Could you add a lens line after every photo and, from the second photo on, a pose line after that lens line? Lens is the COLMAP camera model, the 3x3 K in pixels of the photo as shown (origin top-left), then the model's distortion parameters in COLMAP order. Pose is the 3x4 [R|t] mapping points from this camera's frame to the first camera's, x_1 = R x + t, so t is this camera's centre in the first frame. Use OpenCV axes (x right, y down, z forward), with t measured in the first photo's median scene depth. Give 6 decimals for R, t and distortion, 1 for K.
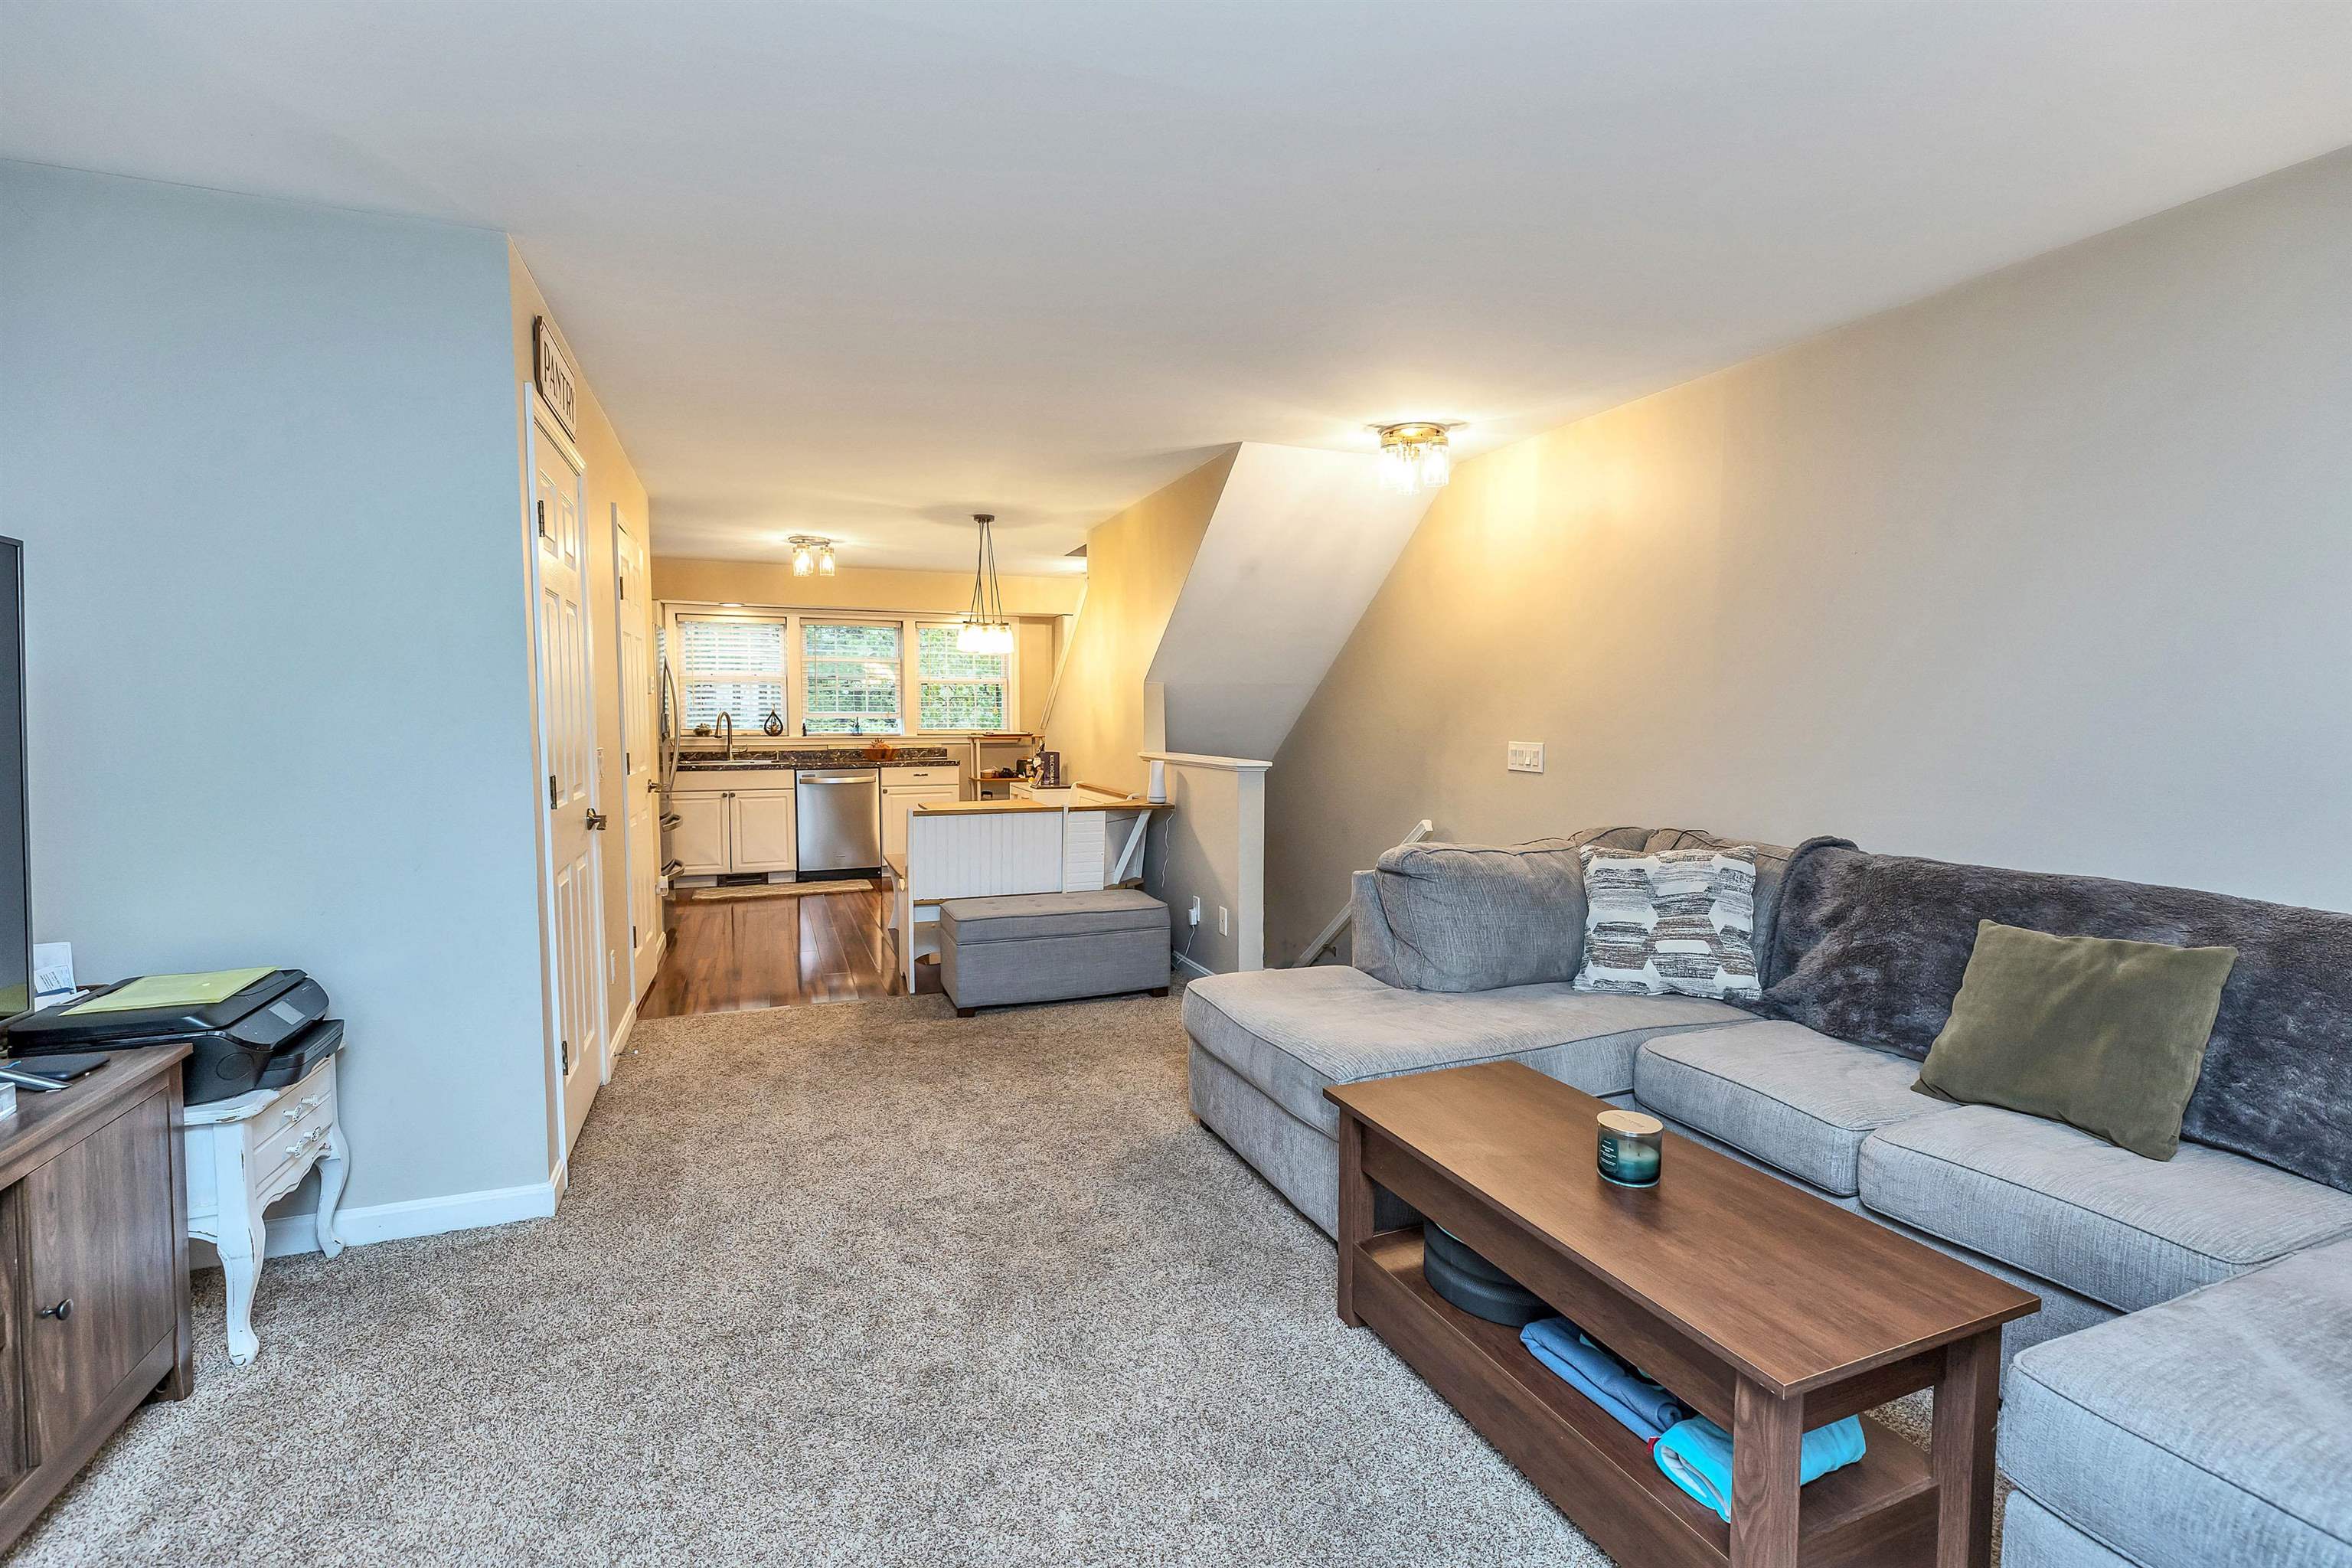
lens RADIAL K [[1086.9, 0, 1176.0], [0, 1086.9, 784.0], [0, 0, 1]] dist [0.000325, -0.000001]
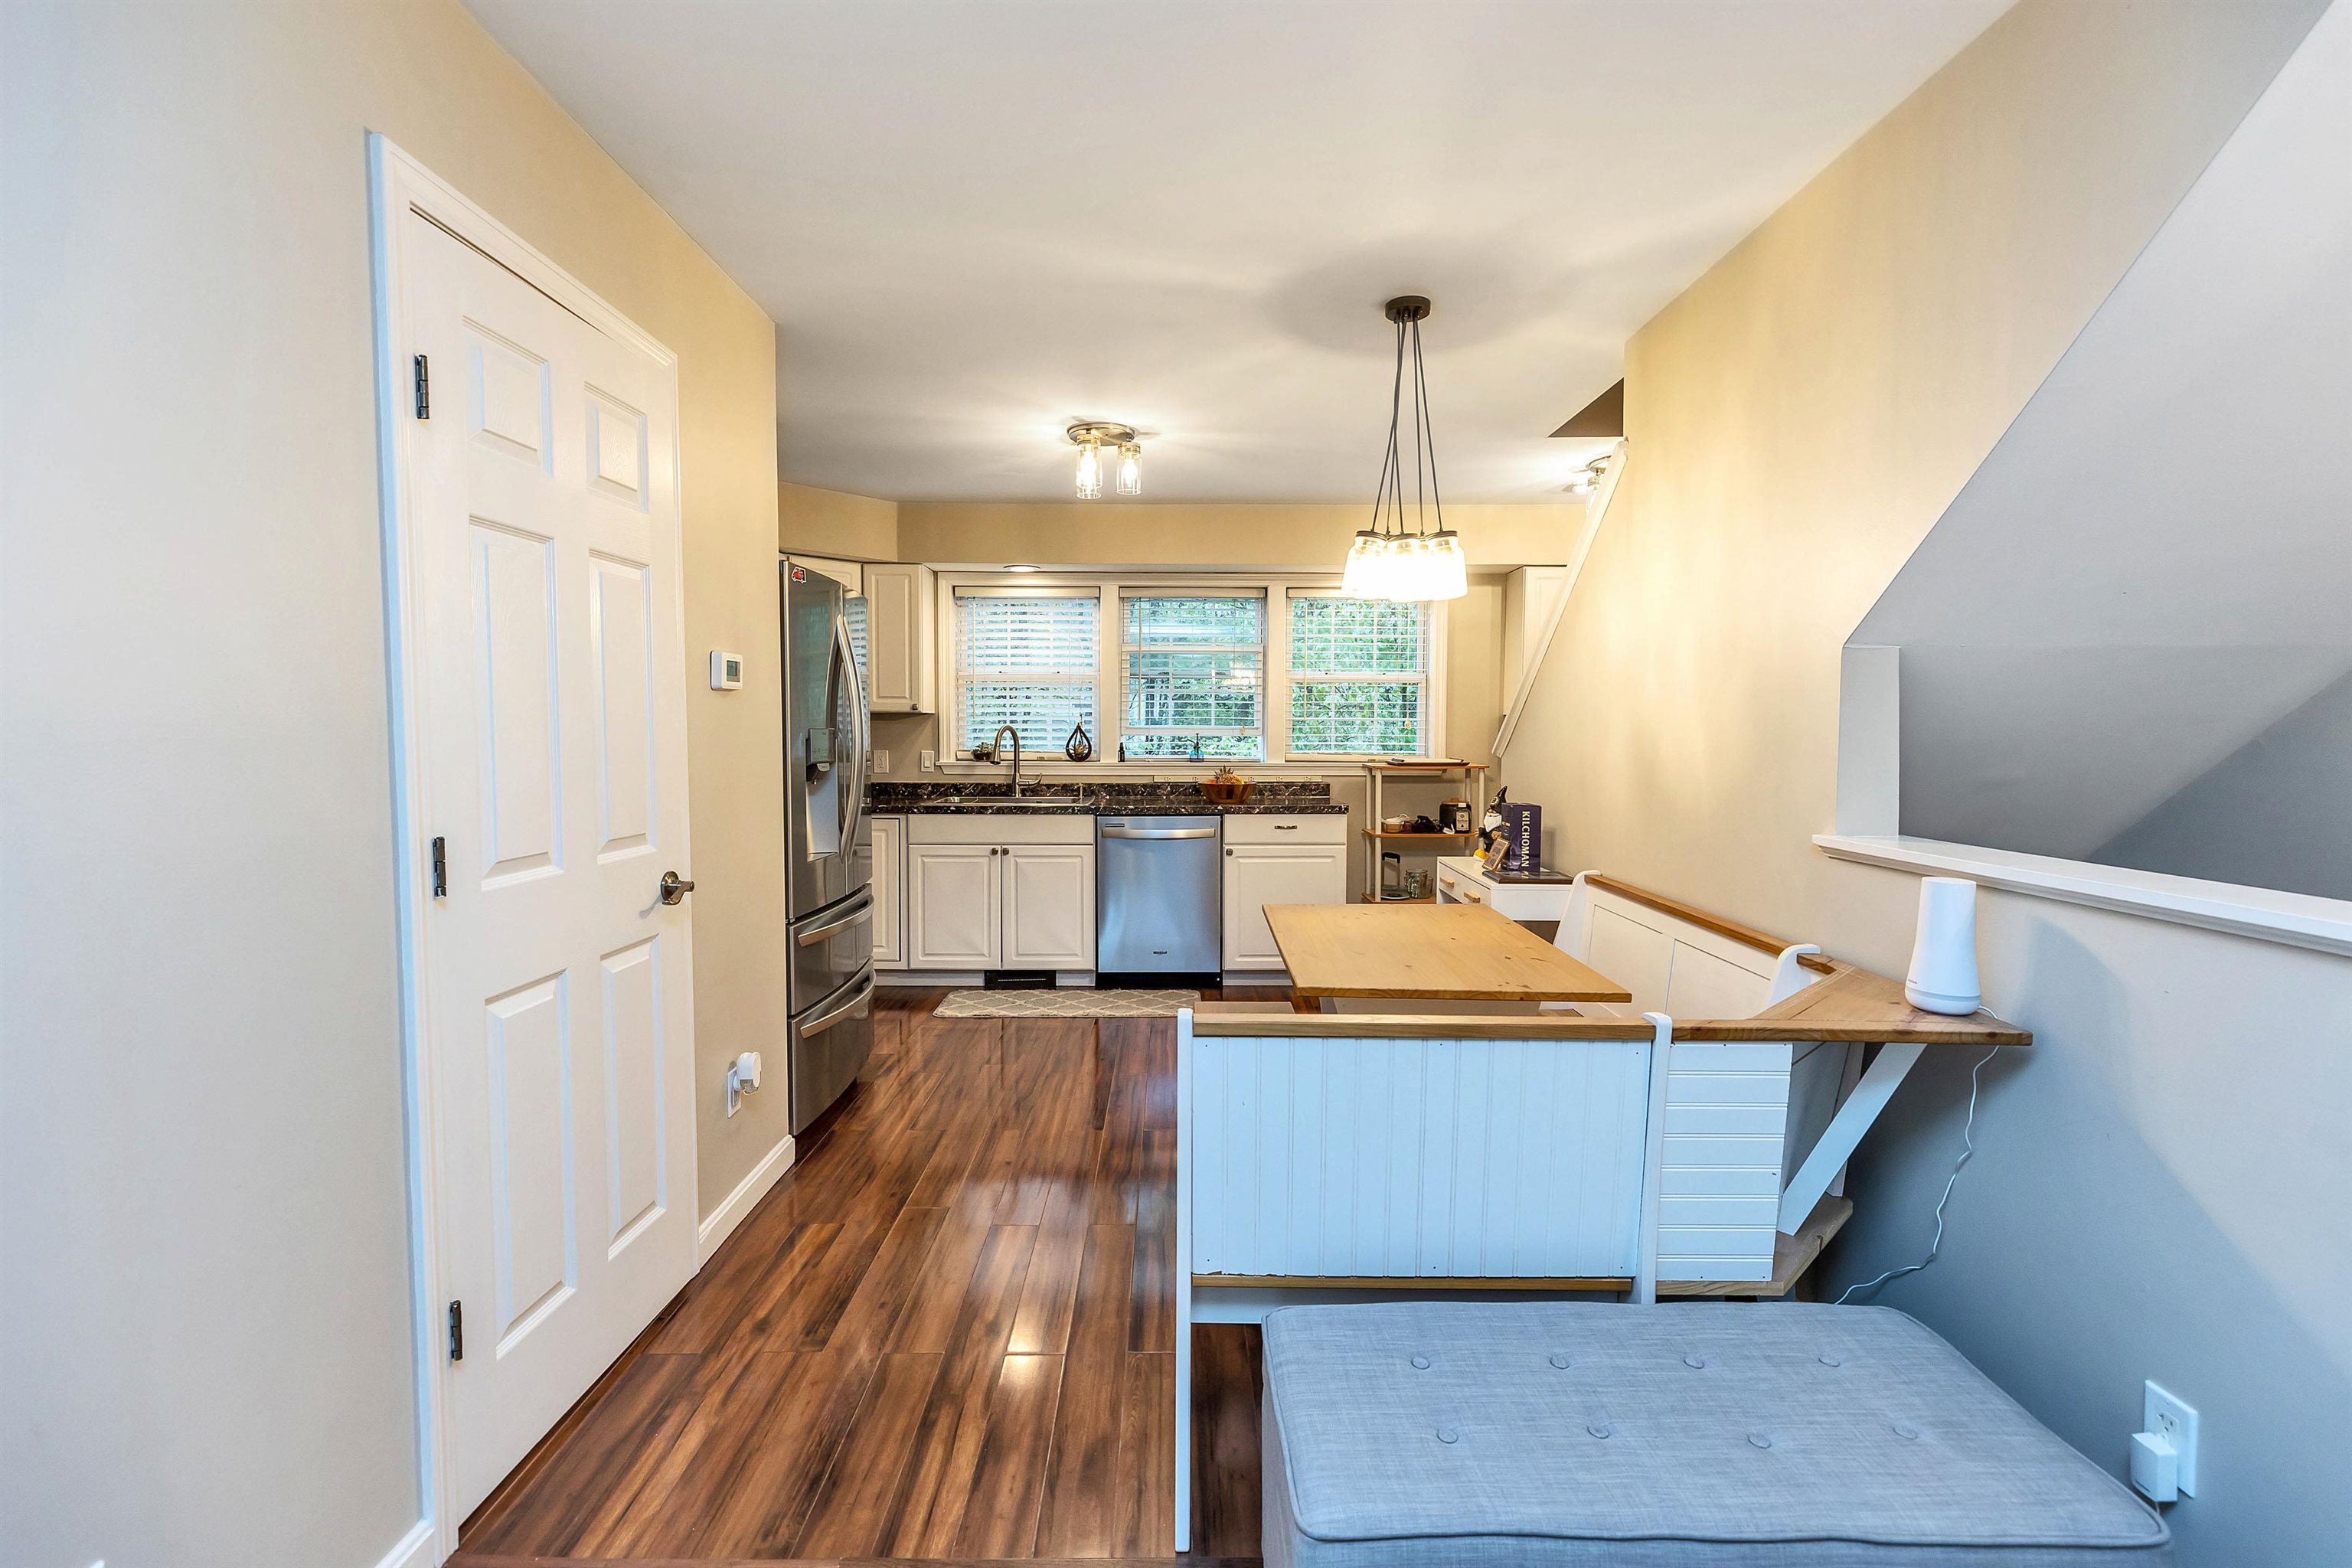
lens RADIAL K [[1086.9, 0, 1176.0], [0, 1086.9, 784.0], [0, 0, 1]] dist [0.000325, -0.000001]
pose [[0.935905, 0.020320, -0.351665, -0.074733], [-0.025468, 0.999625, -0.010017, -0.025233], [0.351330, 0.018331, 0.936072, 0.392132]]
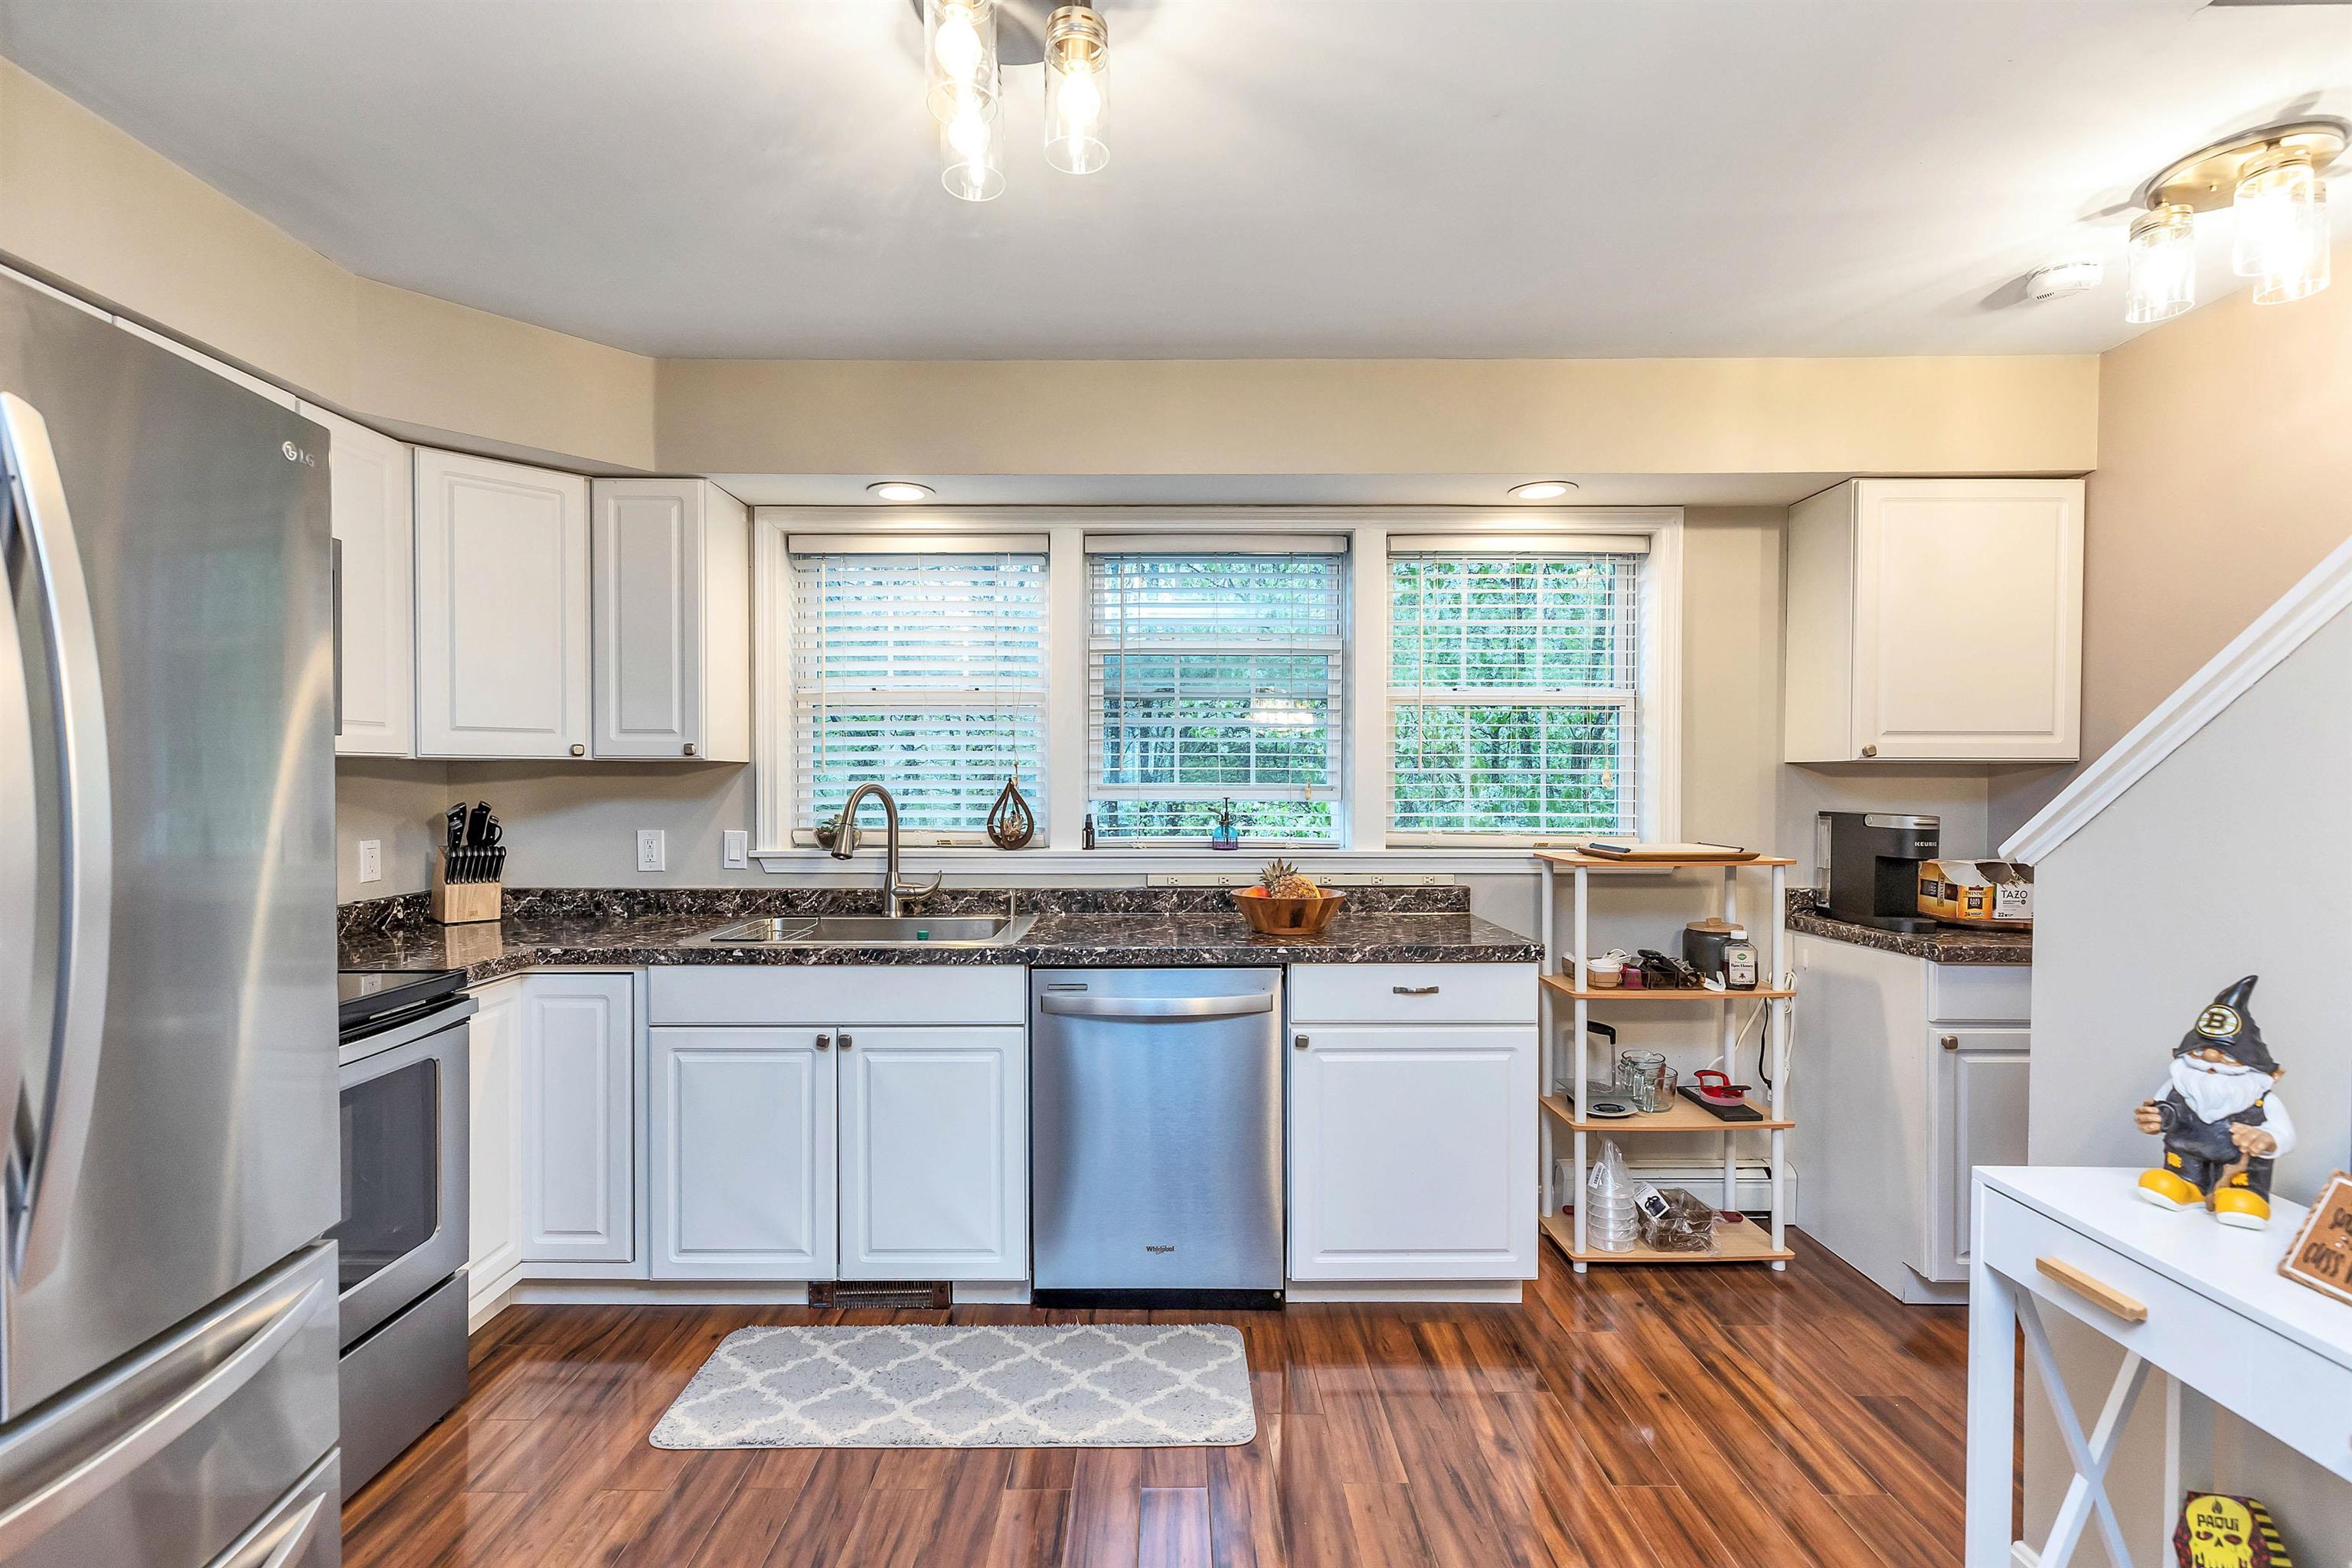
lens RADIAL K [[1086.9, 0, 1176.0], [0, 1086.9, 784.0], [0, 0, 1]] dist [0.000325, -0.000001]
pose [[0.937674, 0.000793, -0.347515, -0.190280], [-0.022463, 0.998044, -0.058333, -0.046726], [0.346789, 0.062504, 0.935858, 0.681423]]
